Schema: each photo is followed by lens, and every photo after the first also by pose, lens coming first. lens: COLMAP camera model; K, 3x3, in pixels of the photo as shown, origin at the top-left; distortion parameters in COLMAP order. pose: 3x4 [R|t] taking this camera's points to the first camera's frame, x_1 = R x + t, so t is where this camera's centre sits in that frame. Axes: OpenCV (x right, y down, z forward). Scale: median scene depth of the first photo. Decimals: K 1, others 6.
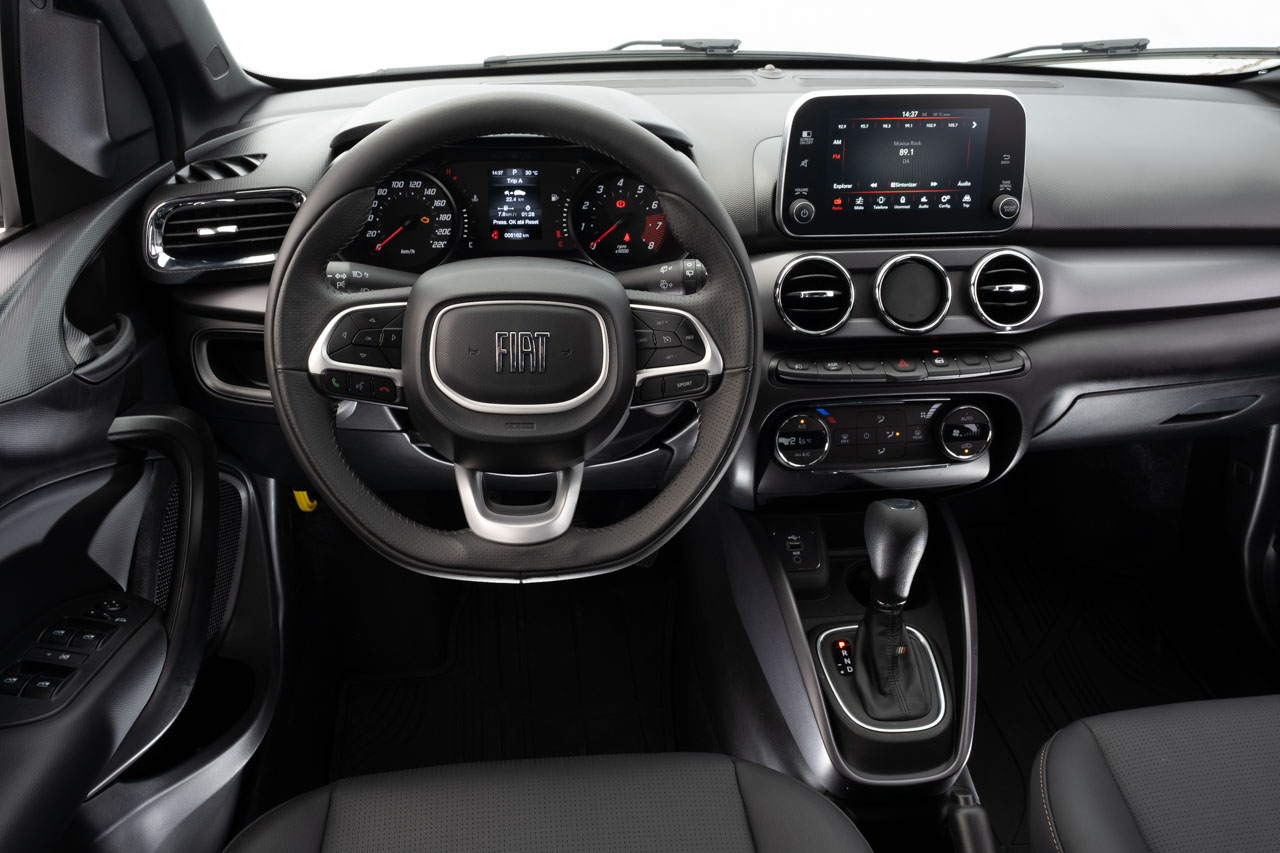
lens RADIAL K [[1095.4, 0, 639.6], [0, 1095.4, 428.3], [0, 0, 1]] dist [-0.017177, -0.002244]
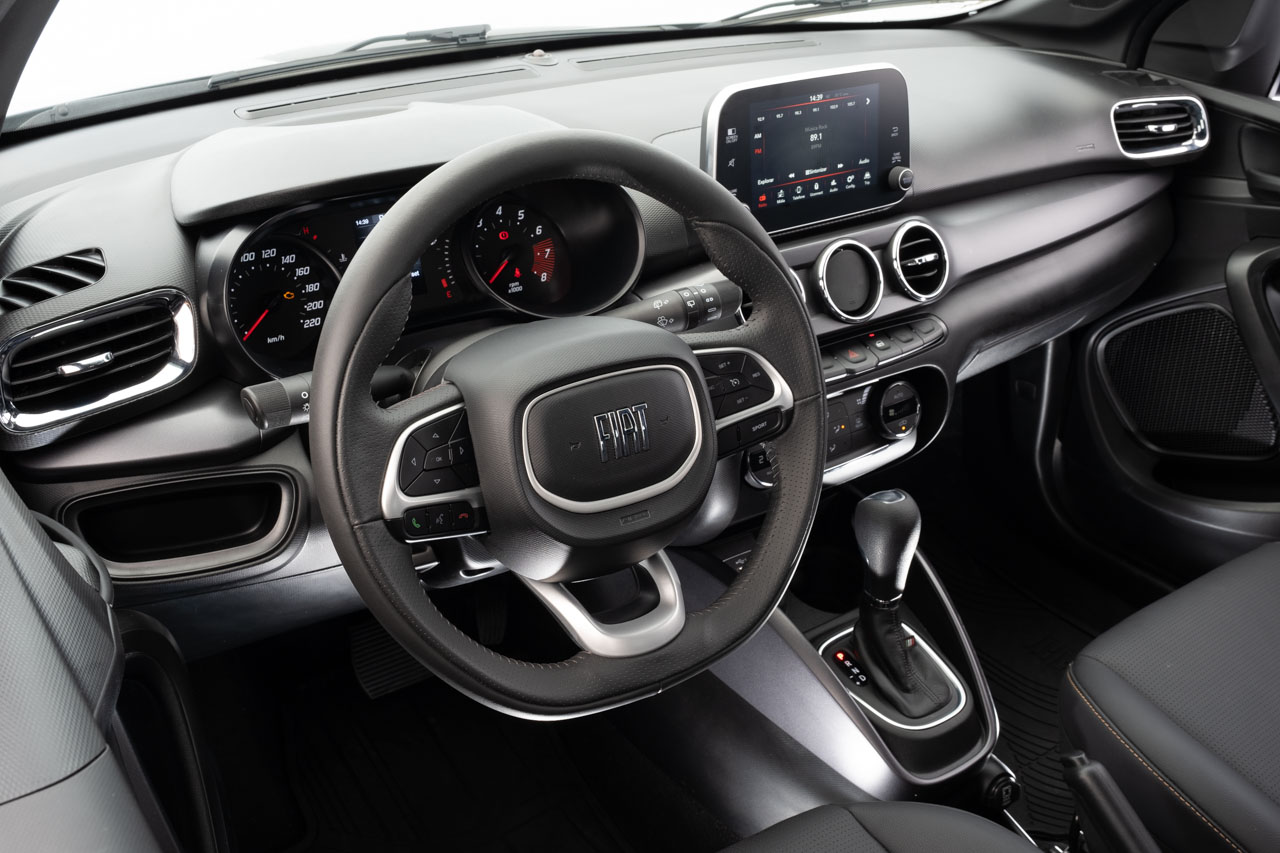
lens RADIAL K [[1264.2, 0, 639.8], [0, 1264.2, 426.2], [0, 0, 1]] dist [-0.056403, 0.000000]
pose [[0.874520, -0.222711, 0.430831, -0.413578], [0.220108, 0.973831, 0.056622, -0.101452], [-0.432167, 0.045312, 0.900655, 0.086697]]
